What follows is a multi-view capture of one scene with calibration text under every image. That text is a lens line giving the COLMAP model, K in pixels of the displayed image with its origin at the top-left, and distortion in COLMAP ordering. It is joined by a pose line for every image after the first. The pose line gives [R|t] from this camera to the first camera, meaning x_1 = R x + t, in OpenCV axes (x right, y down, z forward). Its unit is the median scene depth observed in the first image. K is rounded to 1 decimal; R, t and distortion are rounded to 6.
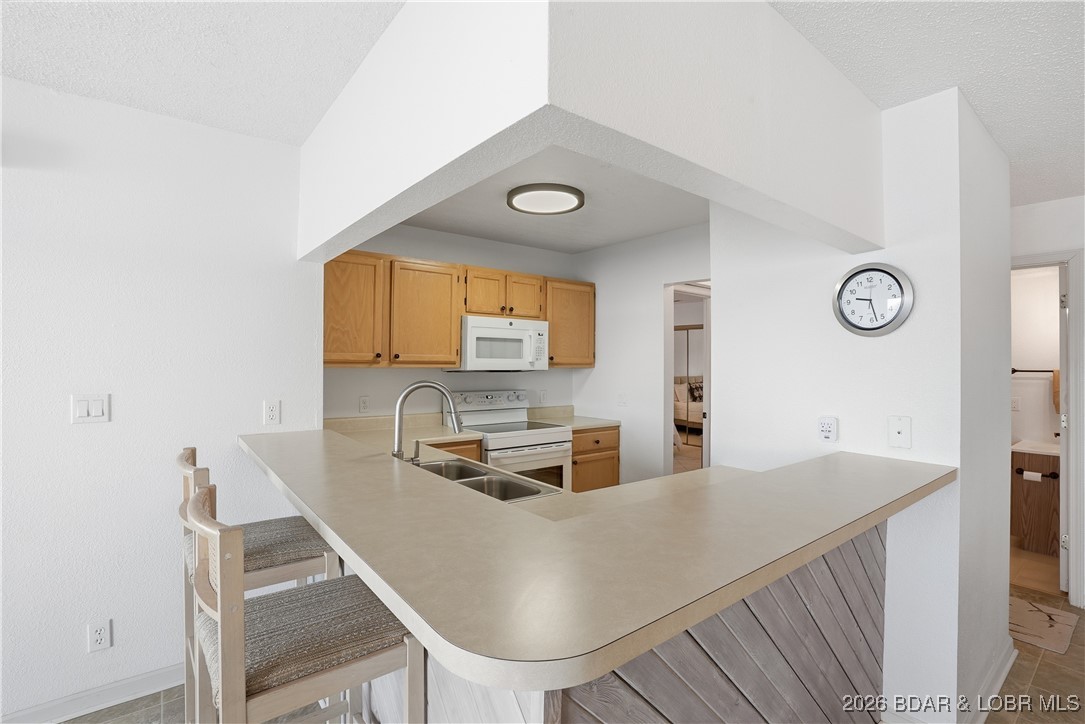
lens RADIAL K [[513.3, 0, 538.0], [0, 513.3, 362.2], [0, 0, 1]] dist [-0.061232, 0.016897]
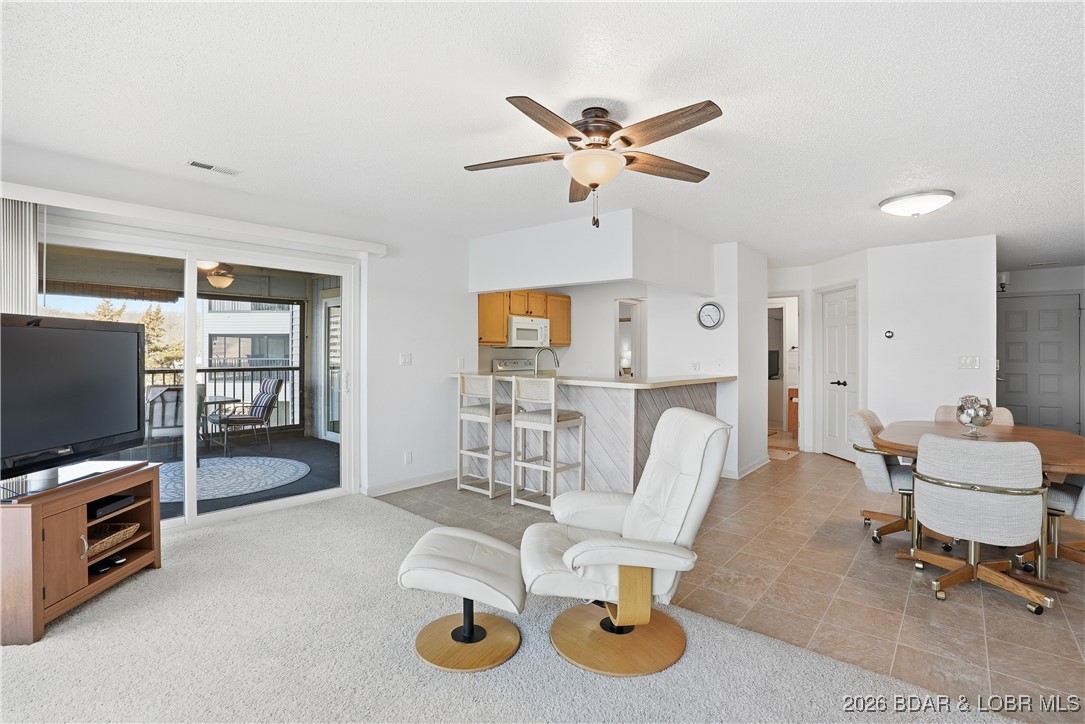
lens RADIAL K [[513.3, 0, 540.6], [0, 513.3, 360.8], [0, 0, 1]] dist [-0.061232, 0.016897]
pose [[0.979259, -0.009084, 0.202410, -0.386653], [0.005080, 0.999781, 0.020296, 0.027924], [-0.202550, -0.018847, 0.979091, -0.747107]]
